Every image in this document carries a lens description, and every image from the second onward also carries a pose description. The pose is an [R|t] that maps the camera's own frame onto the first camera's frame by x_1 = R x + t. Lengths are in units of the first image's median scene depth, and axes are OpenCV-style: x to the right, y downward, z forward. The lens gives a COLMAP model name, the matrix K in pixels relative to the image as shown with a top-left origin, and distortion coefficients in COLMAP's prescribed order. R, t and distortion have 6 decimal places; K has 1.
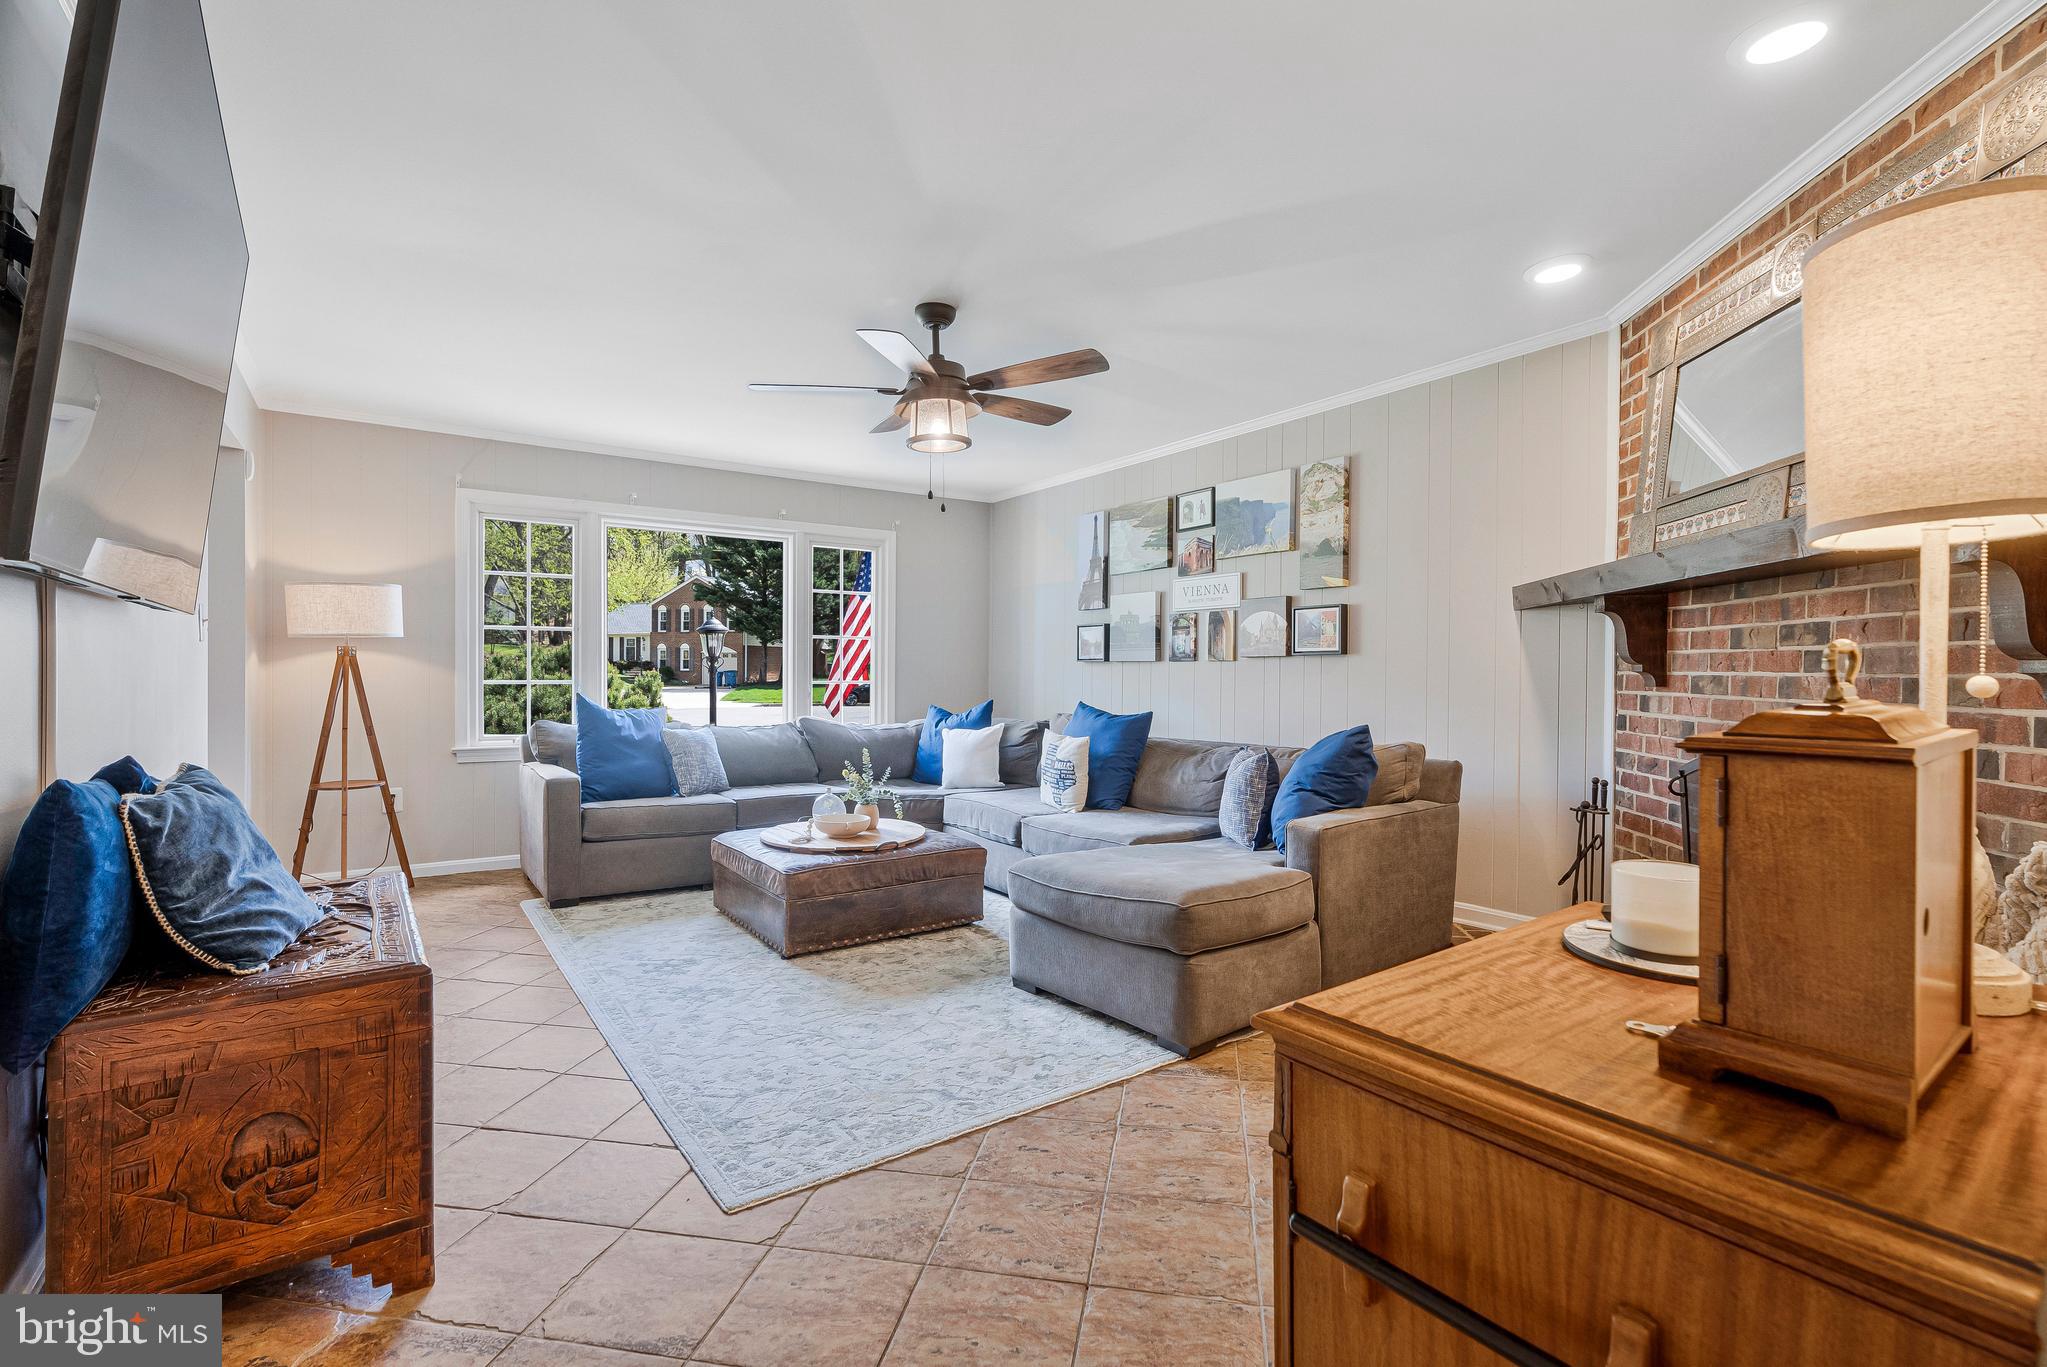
lens RADIAL K [[937.4, 0, 1025.4], [0, 937.4, 681.7], [0, 0, 1]] dist [-0.004586, -0.000150]
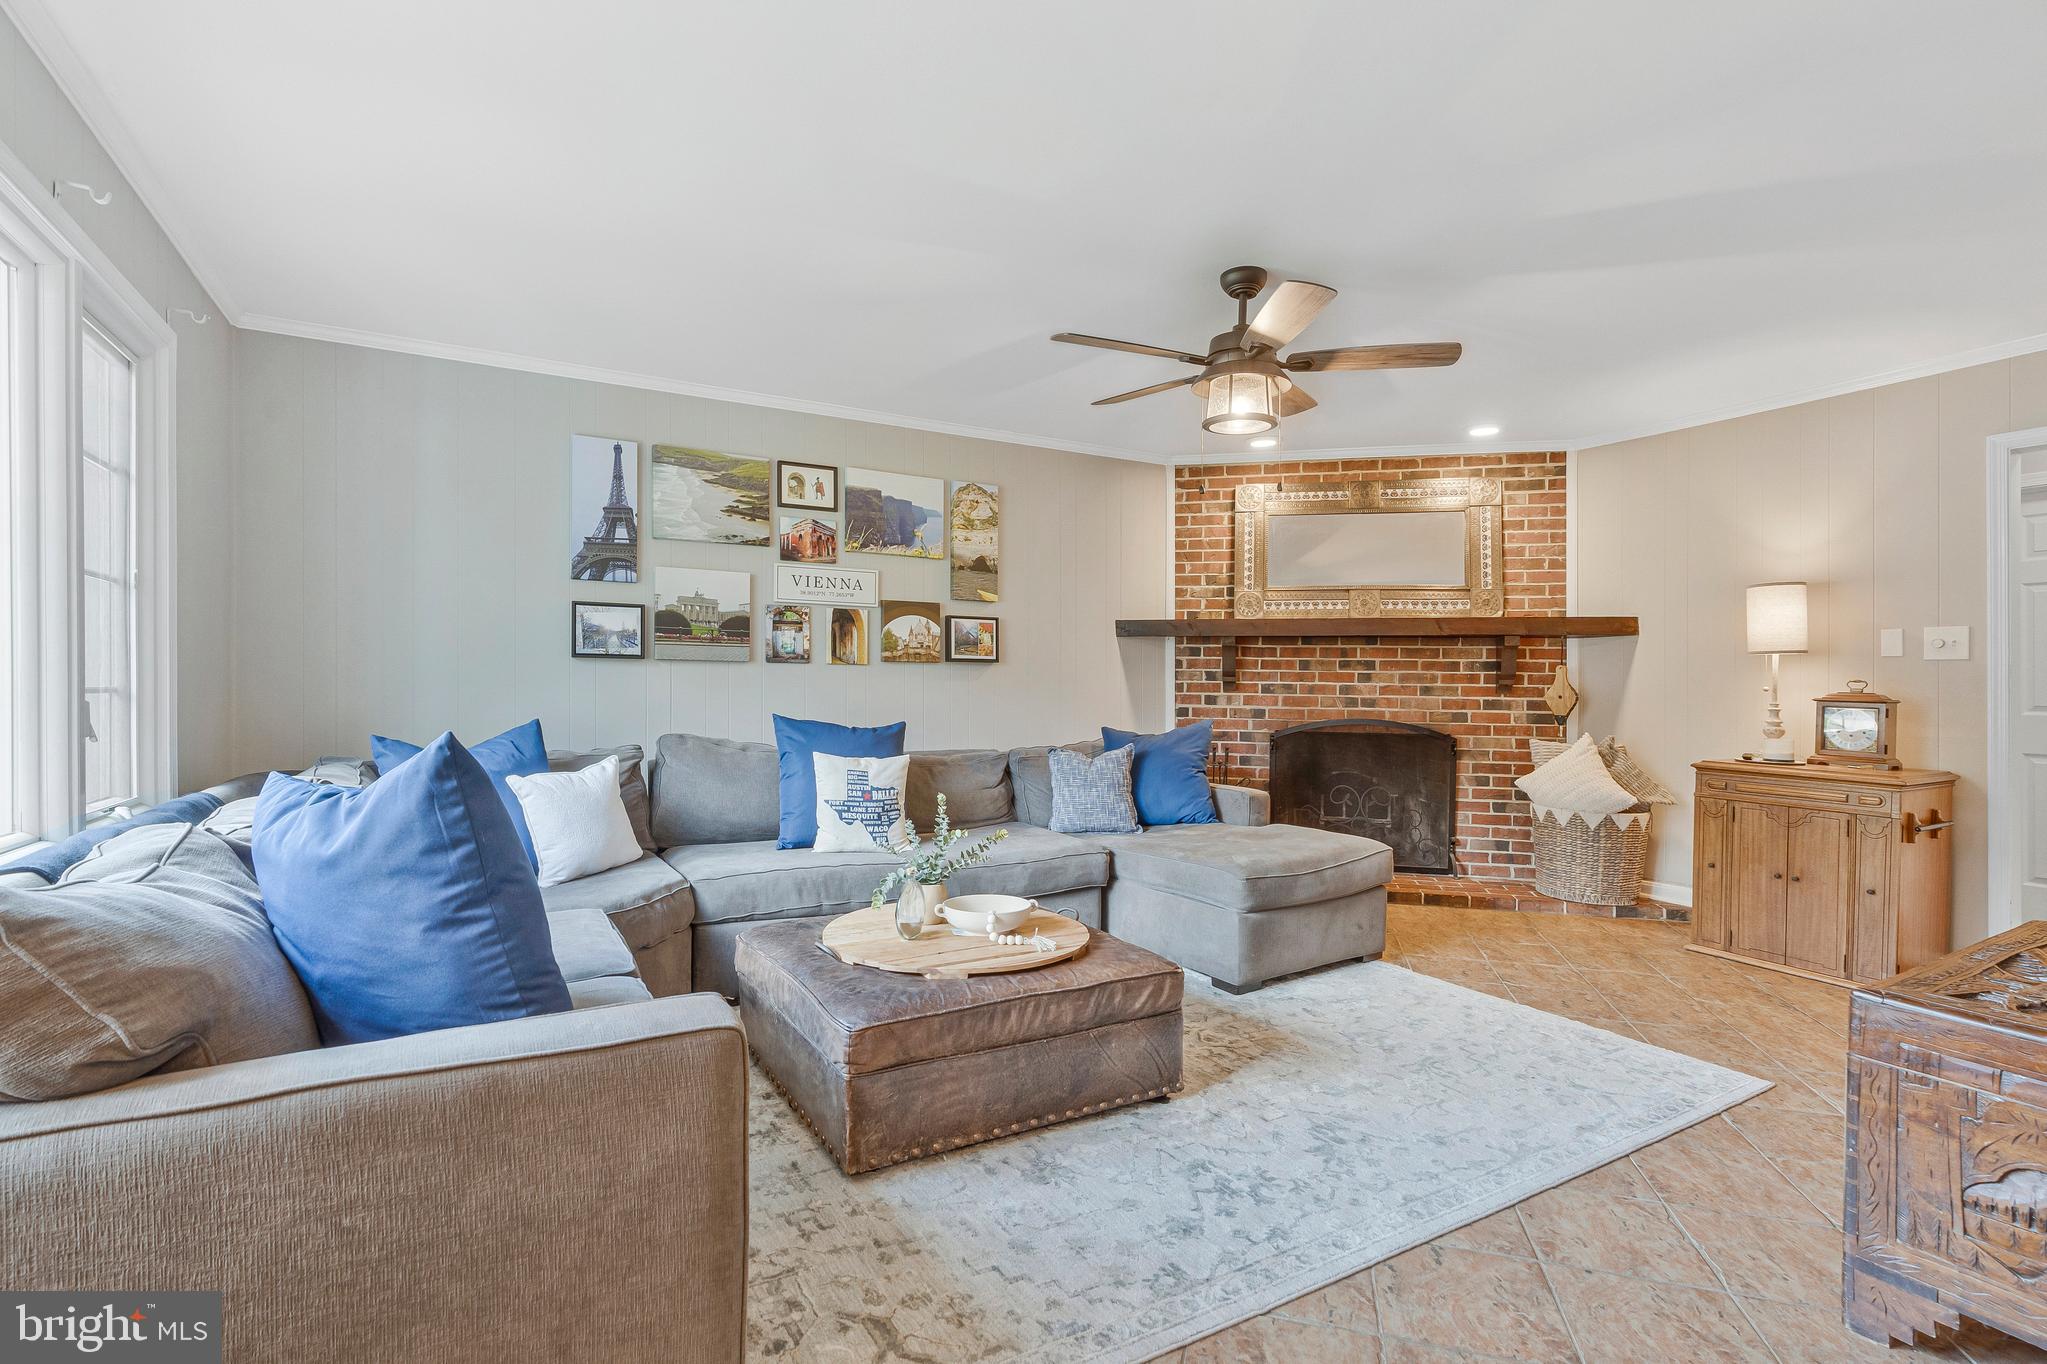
lens RADIAL K [[937.4, 0, 1024.2], [0, 937.4, 687.3], [0, 0, 1]] dist [-0.004586, -0.000150]
pose [[0.094253, -0.004736, 0.995537, -0.715356], [-0.000804, 0.999988, 0.004833, -0.004737], [-0.995548, -0.001256, 0.094248, 0.793251]]
